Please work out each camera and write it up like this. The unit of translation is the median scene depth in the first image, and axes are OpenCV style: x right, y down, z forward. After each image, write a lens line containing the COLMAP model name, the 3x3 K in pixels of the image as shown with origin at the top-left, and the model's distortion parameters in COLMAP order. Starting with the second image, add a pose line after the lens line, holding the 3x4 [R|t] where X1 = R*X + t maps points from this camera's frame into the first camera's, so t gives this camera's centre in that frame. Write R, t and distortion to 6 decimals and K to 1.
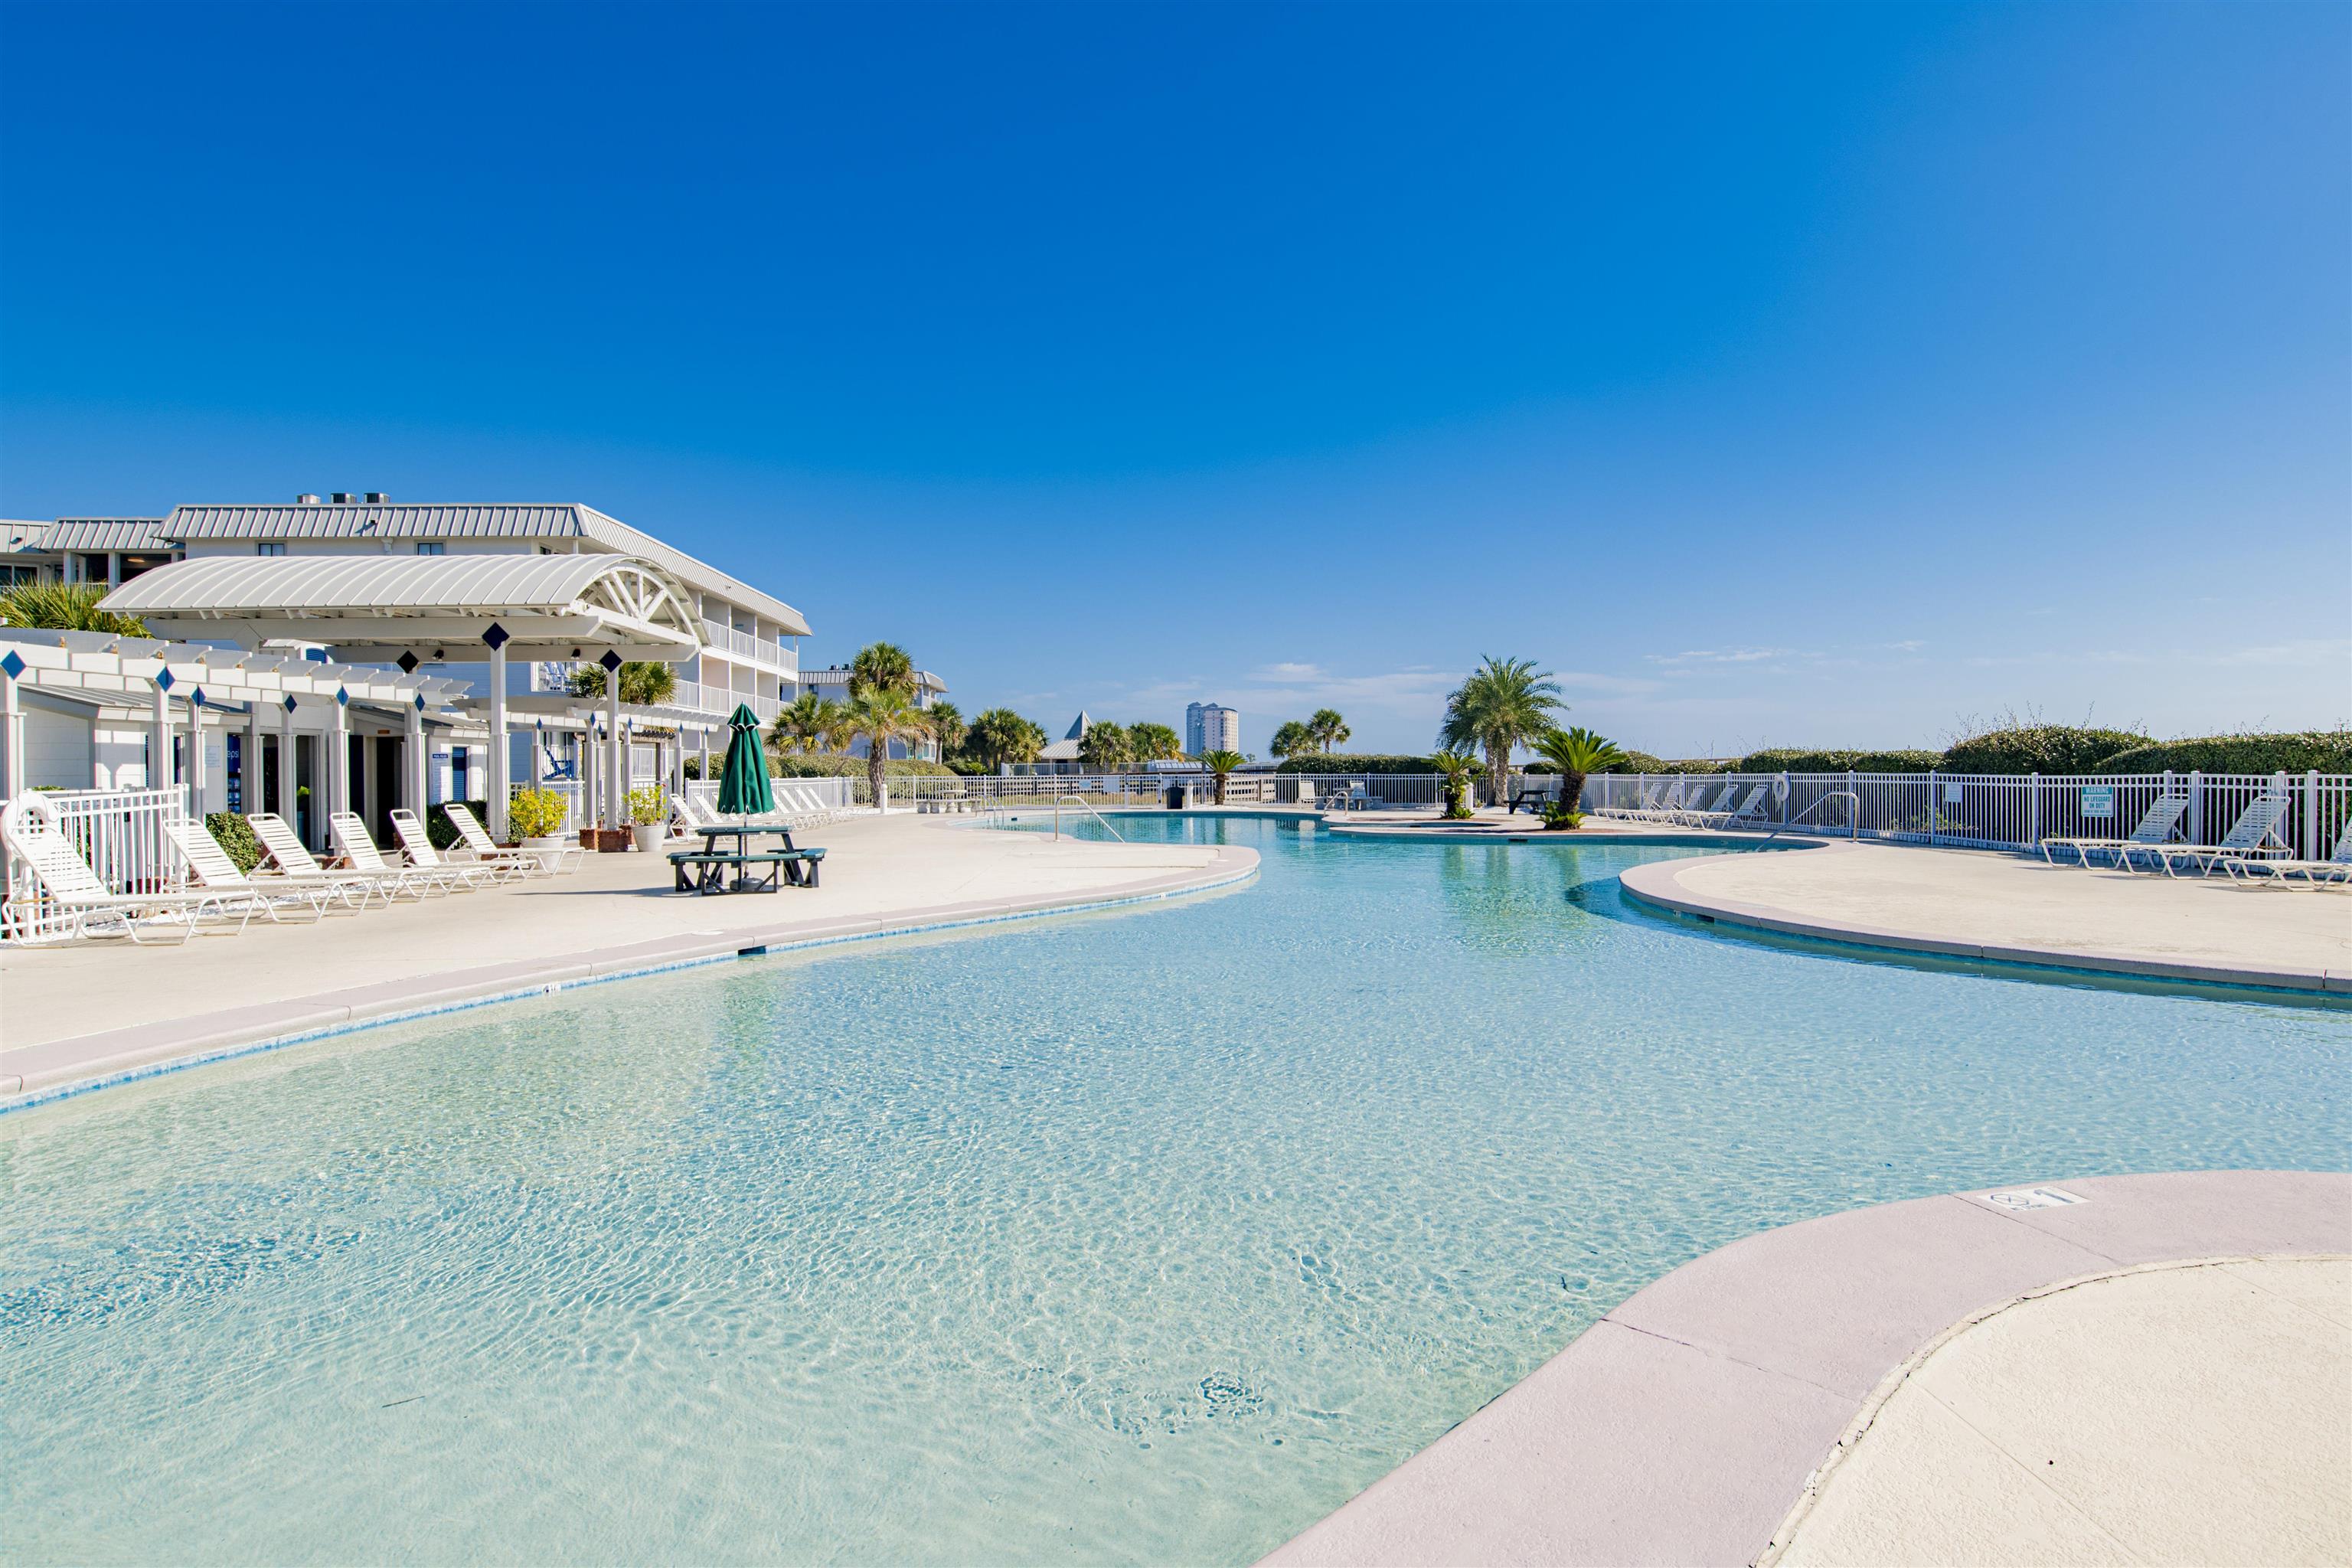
lens RADIAL K [[1390.5, 0, 1176.0], [0, 1390.5, 784.0], [0, 0, 1]] dist [-0.000285, 0.000018]
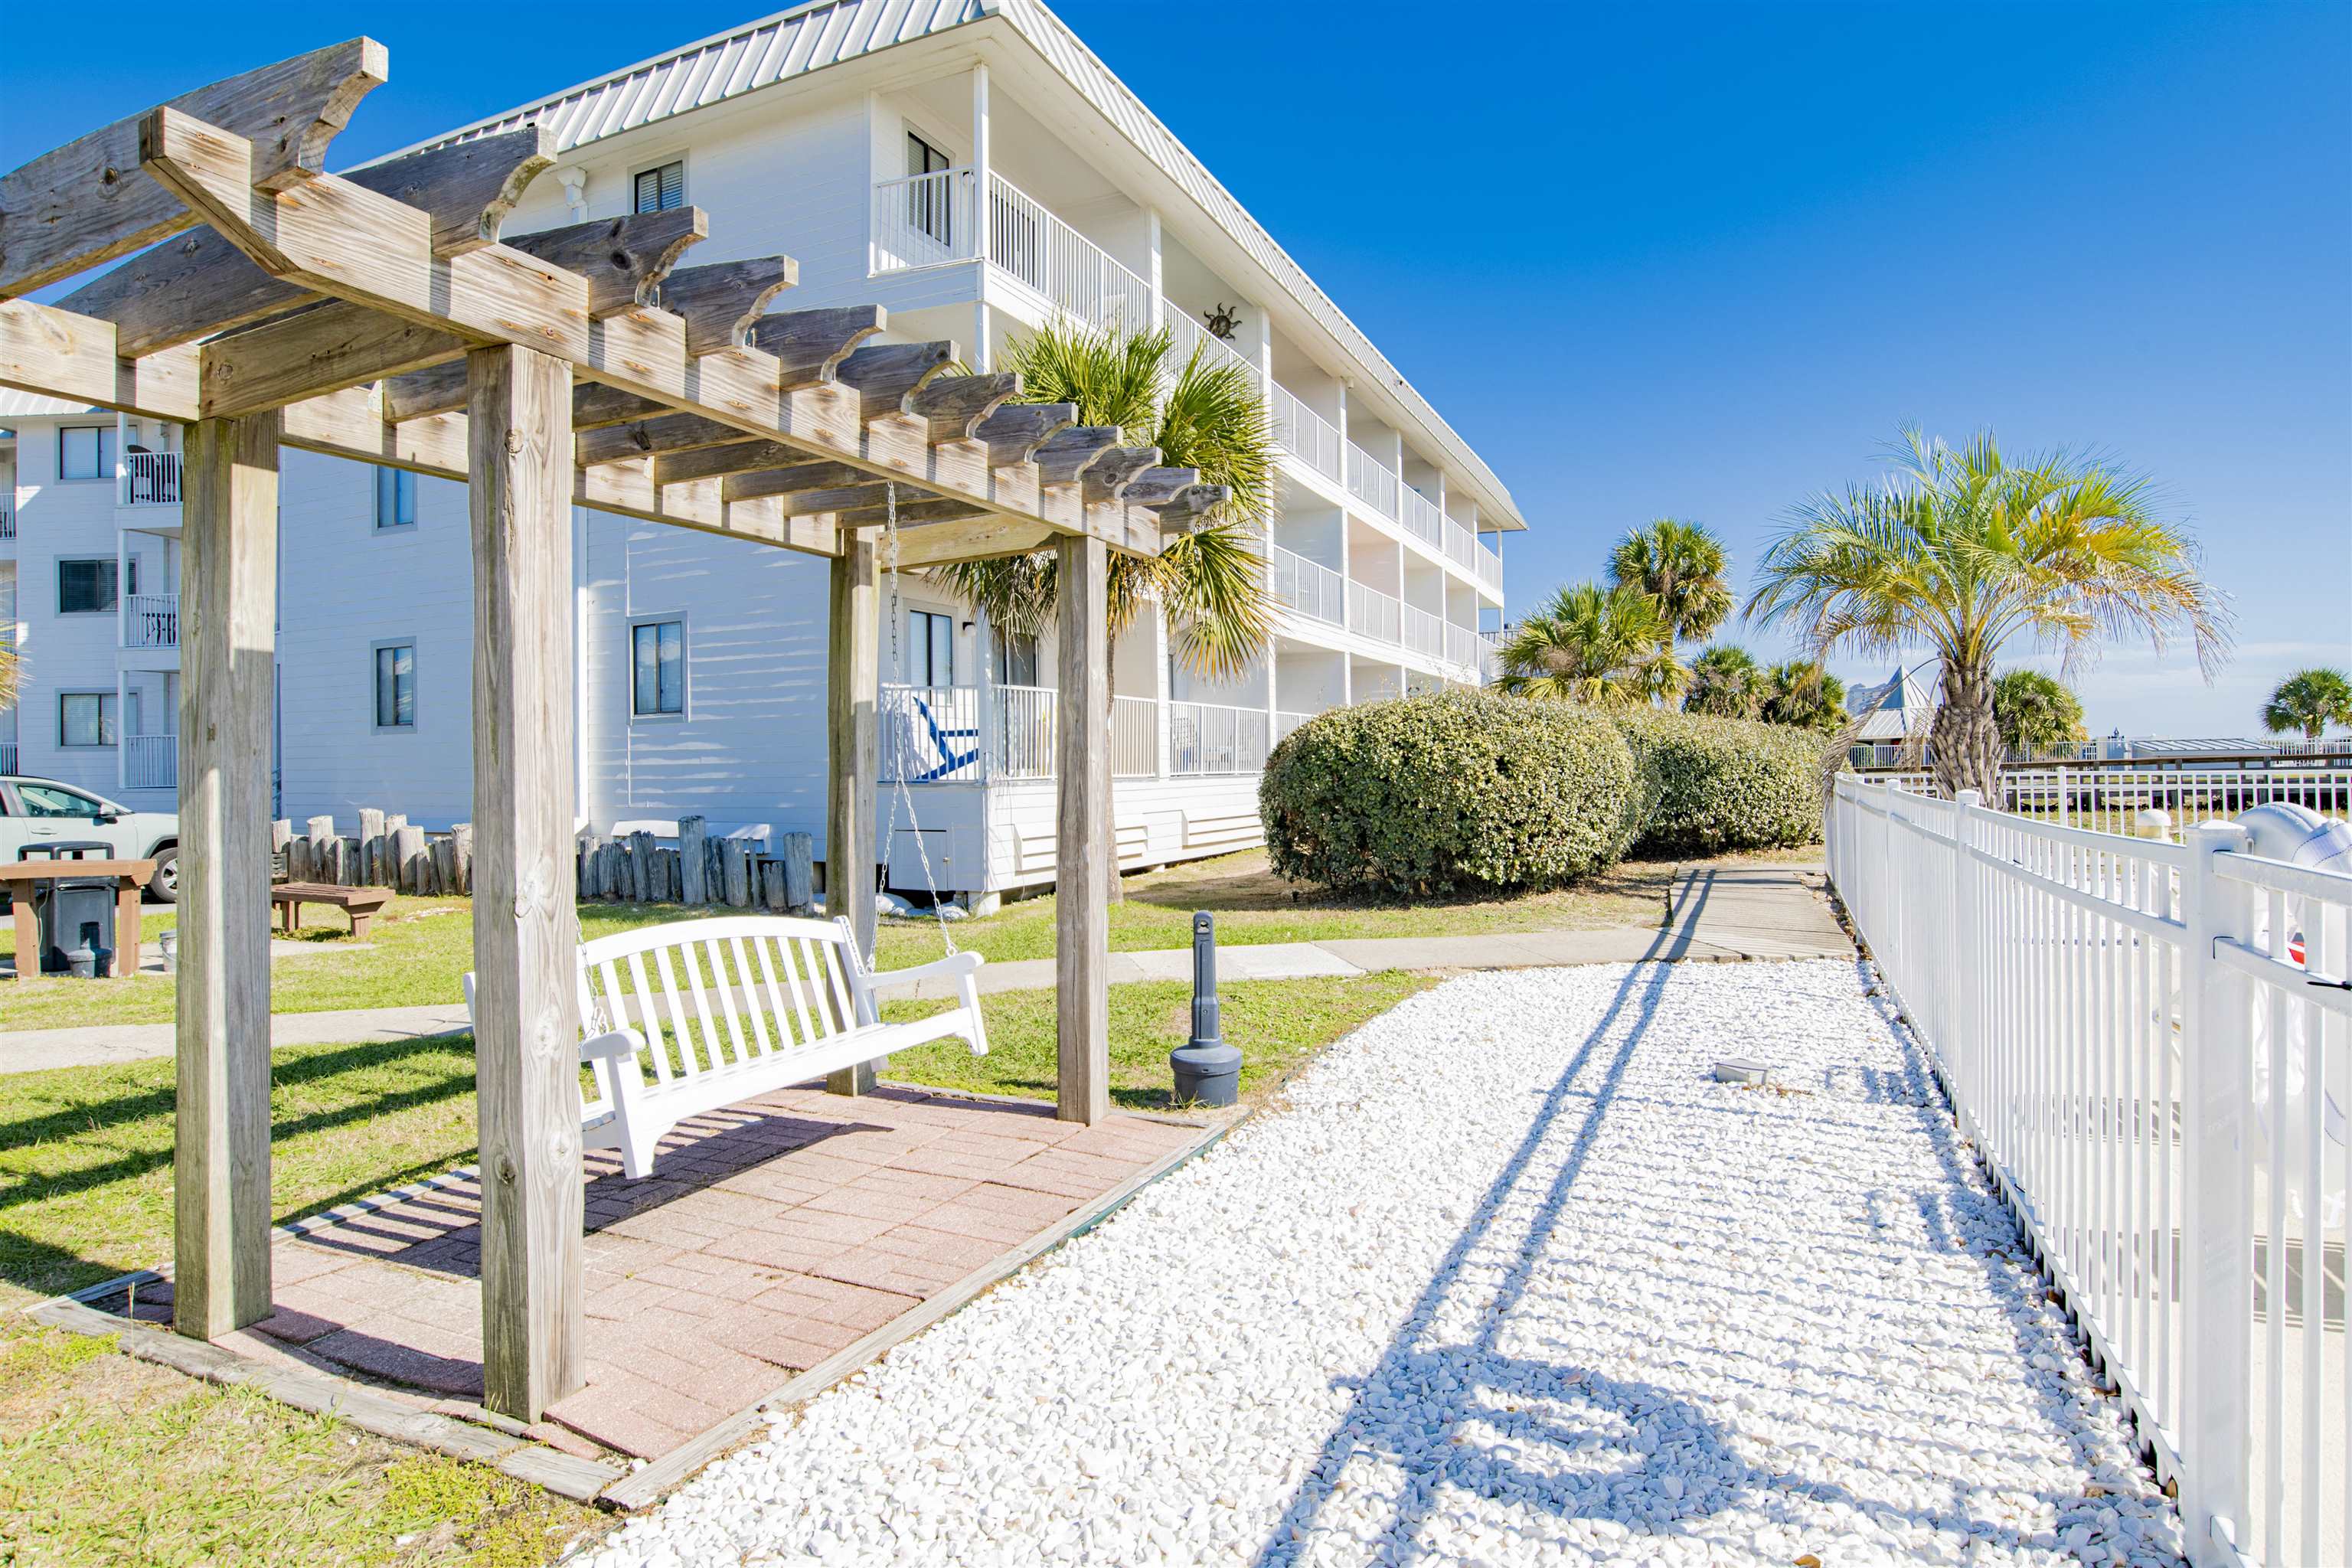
lens RADIAL K [[1223.9, 0, 1176.0], [0, 1223.9, 784.0], [0, 0, 1]] dist [0.000264, 0.000019]
pose [[0.893479, -0.001362, -0.449103, -0.168799], [0.004788, 0.999967, 0.006492, -0.003727], [0.449080, -0.007951, 0.893456, 0.491018]]
